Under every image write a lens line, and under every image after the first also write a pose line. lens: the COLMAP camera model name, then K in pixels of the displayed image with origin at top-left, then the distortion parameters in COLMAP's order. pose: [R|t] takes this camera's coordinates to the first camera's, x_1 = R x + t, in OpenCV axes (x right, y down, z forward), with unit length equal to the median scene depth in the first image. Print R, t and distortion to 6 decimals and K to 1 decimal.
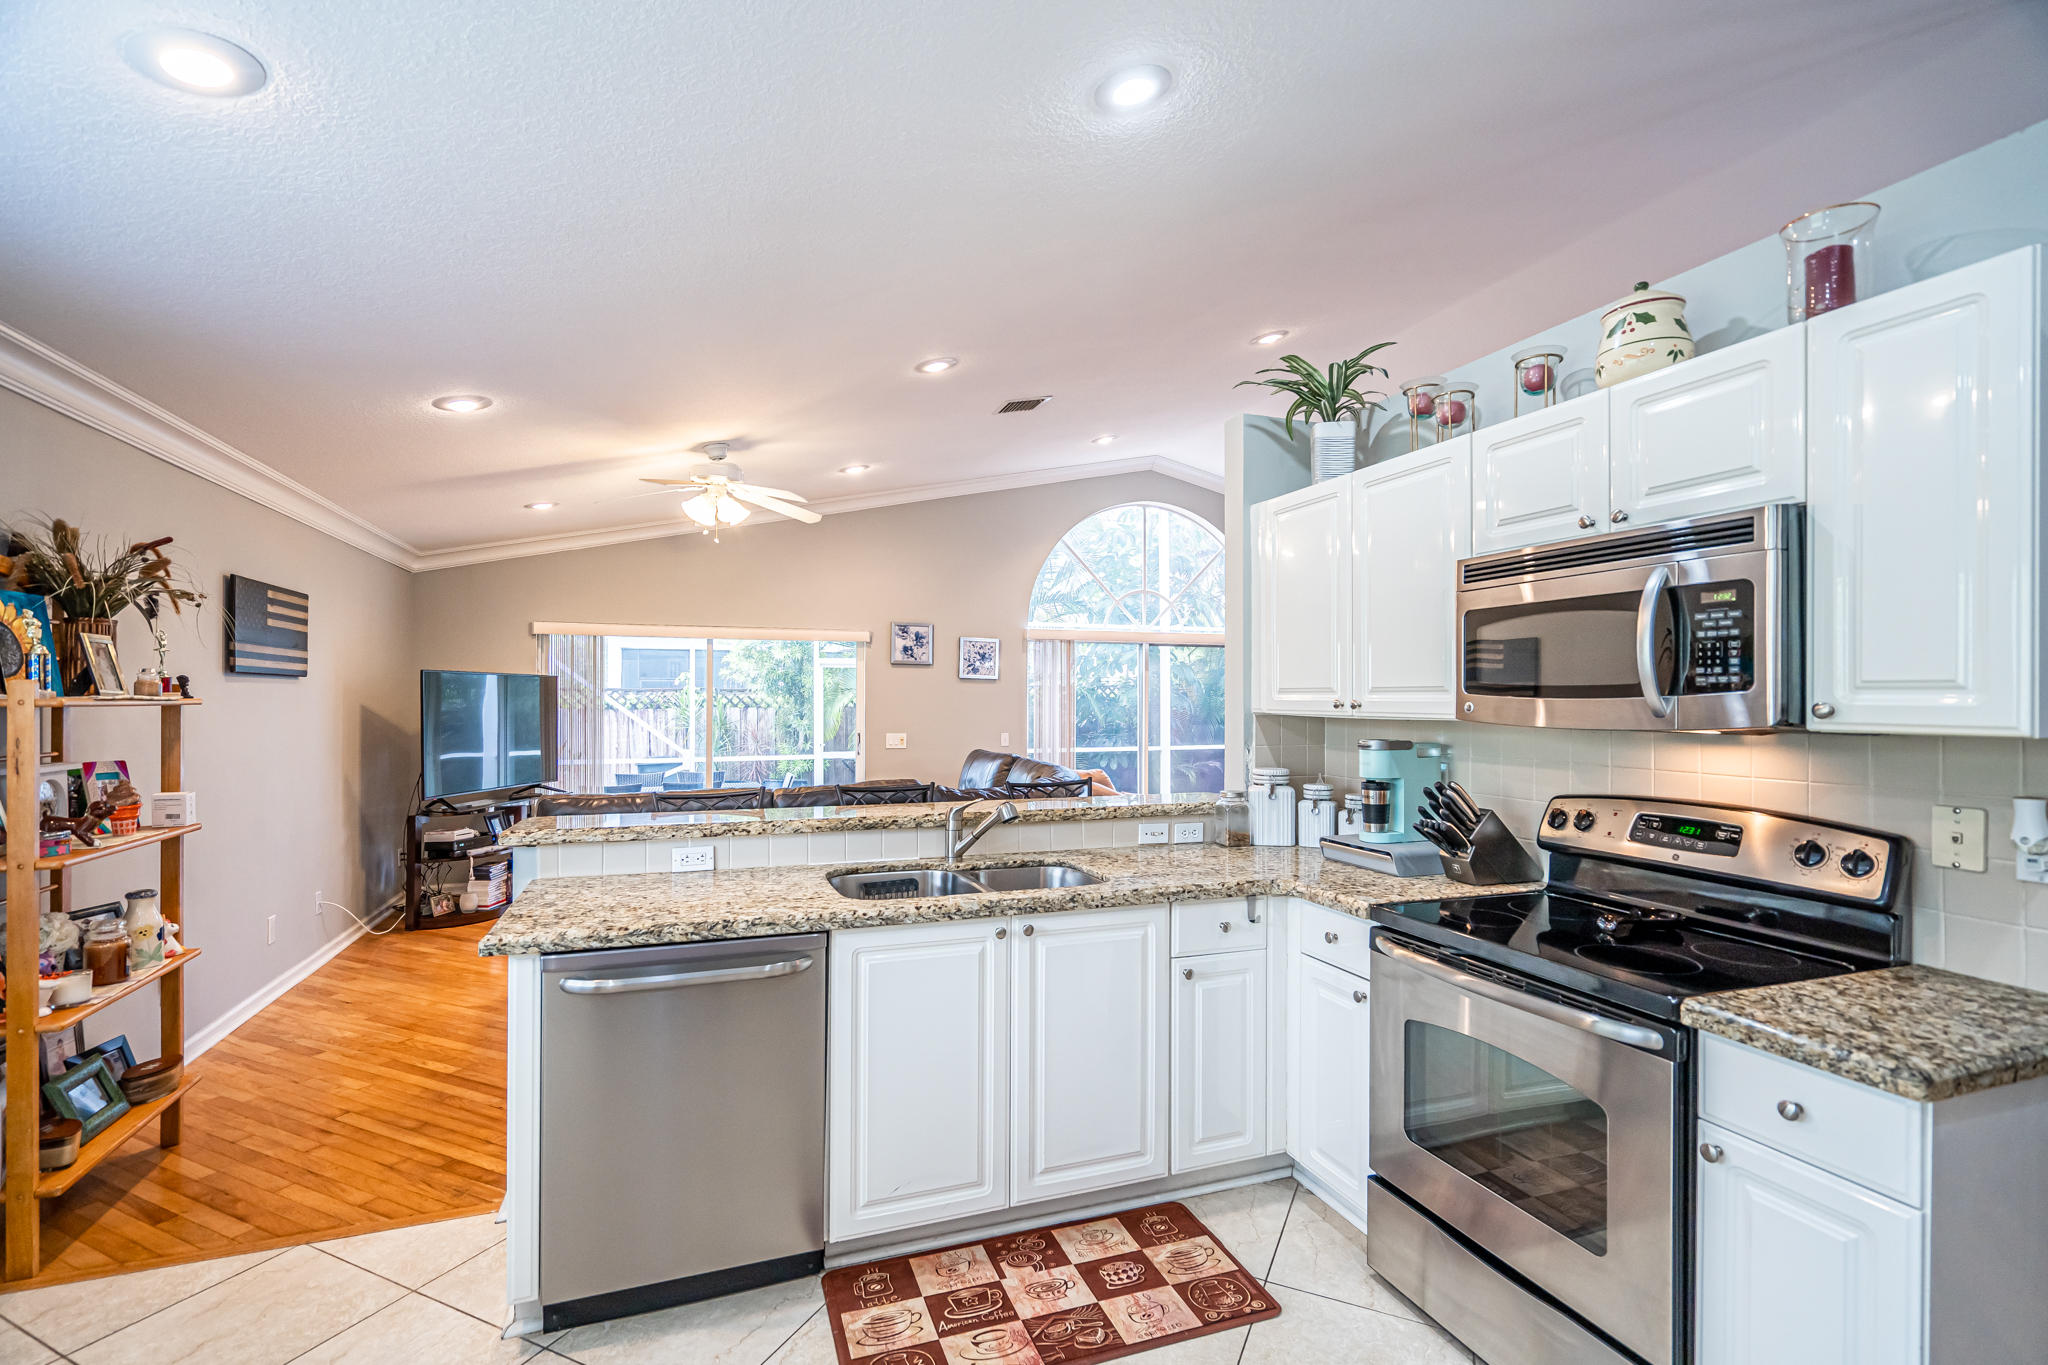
lens RADIAL K [[929.2, 0, 1008.3], [0, 929.2, 697.6], [0, 0, 1]] dist [-0.001357, 0.000173]
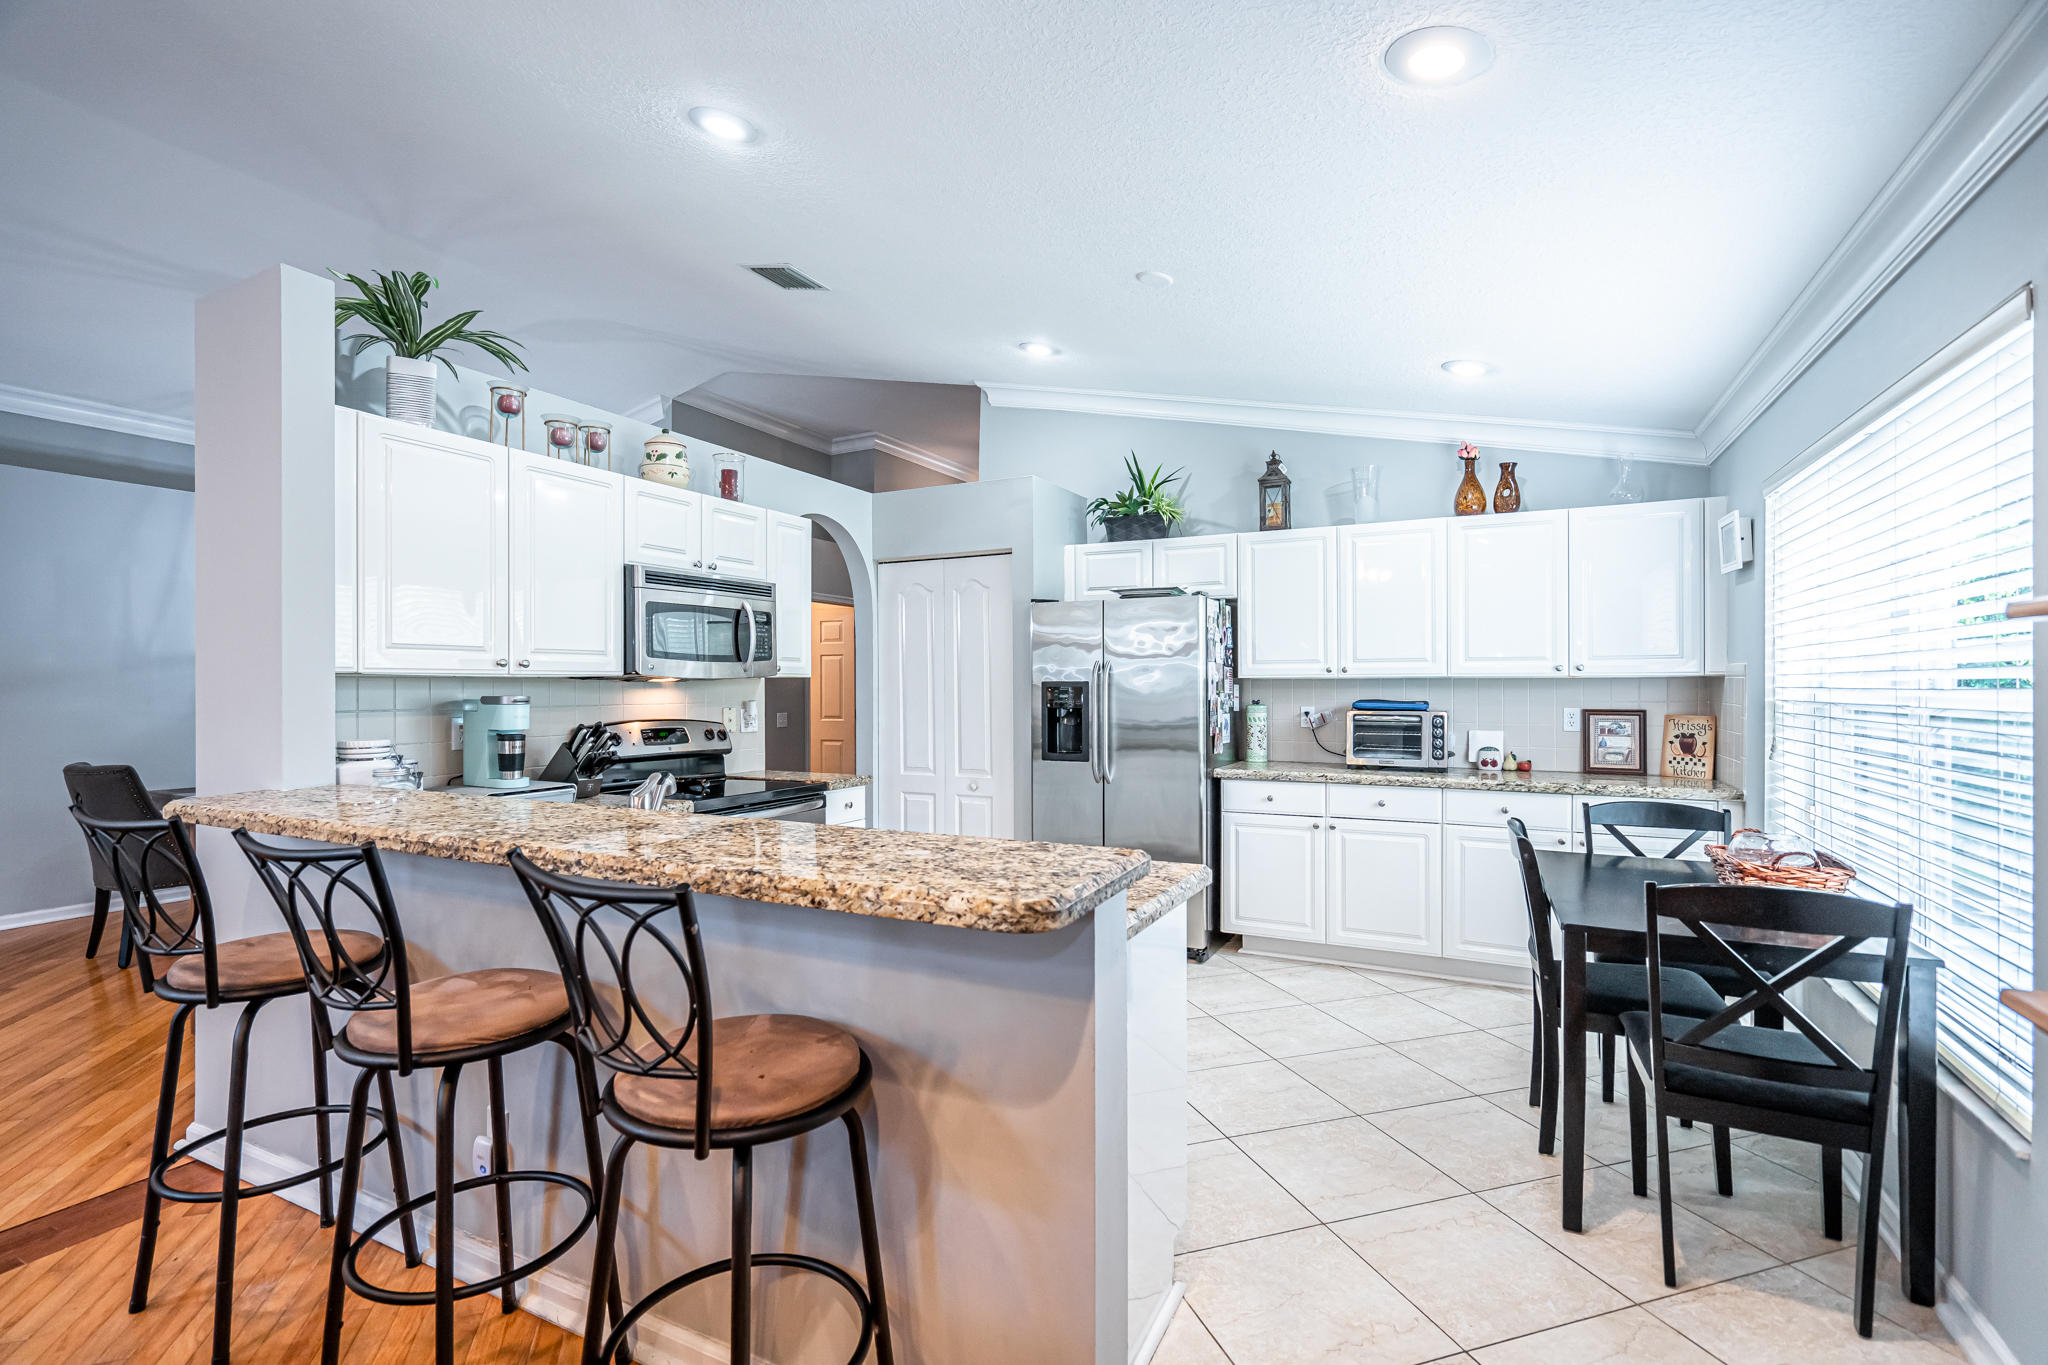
lens RADIAL K [[912.0, 0, 1042.8], [0, 912.0, 687.1], [0, 0, 1]] dist [0.002595, 0.000599]
pose [[-0.701093, -0.001525, 0.713068, -0.946896], [0.002289, 0.999988, 0.004389, 0.036799], [-0.713066, 0.004709, -0.701081, 1.510781]]
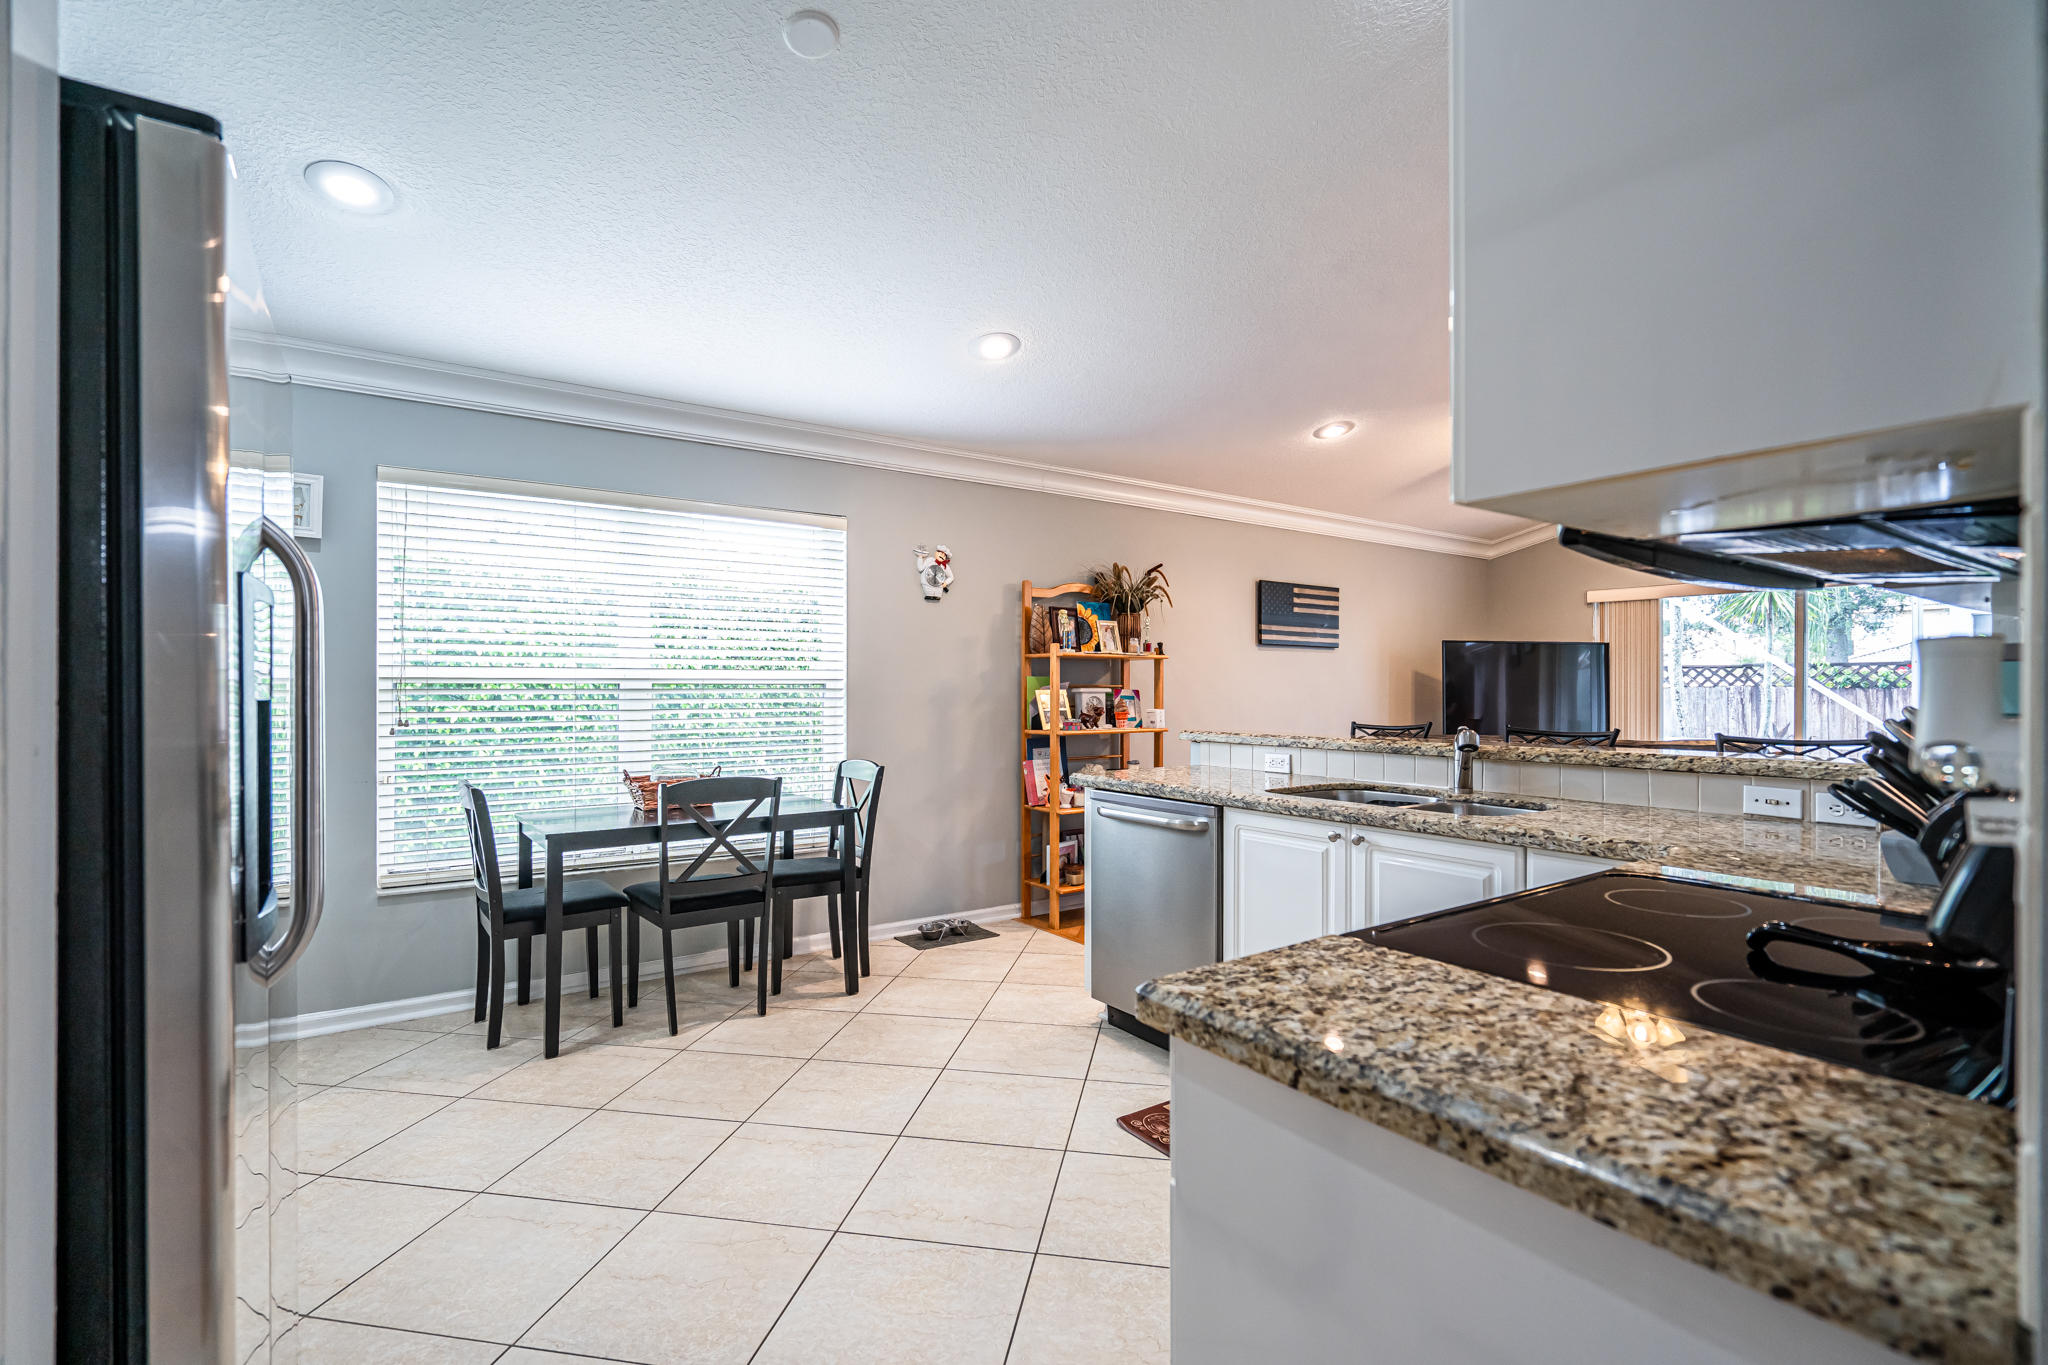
lens RADIAL K [[939.9, 0, 1020.4], [0, 939.9, 696.2], [0, 0, 1]] dist [-0.007817, 0.005369]
pose [[0.254087, 0.004648, -0.967170, 0.901141], [-0.002882, 0.999988, 0.004049, 0.085907], [0.967177, 0.001758, 0.254097, 0.369169]]
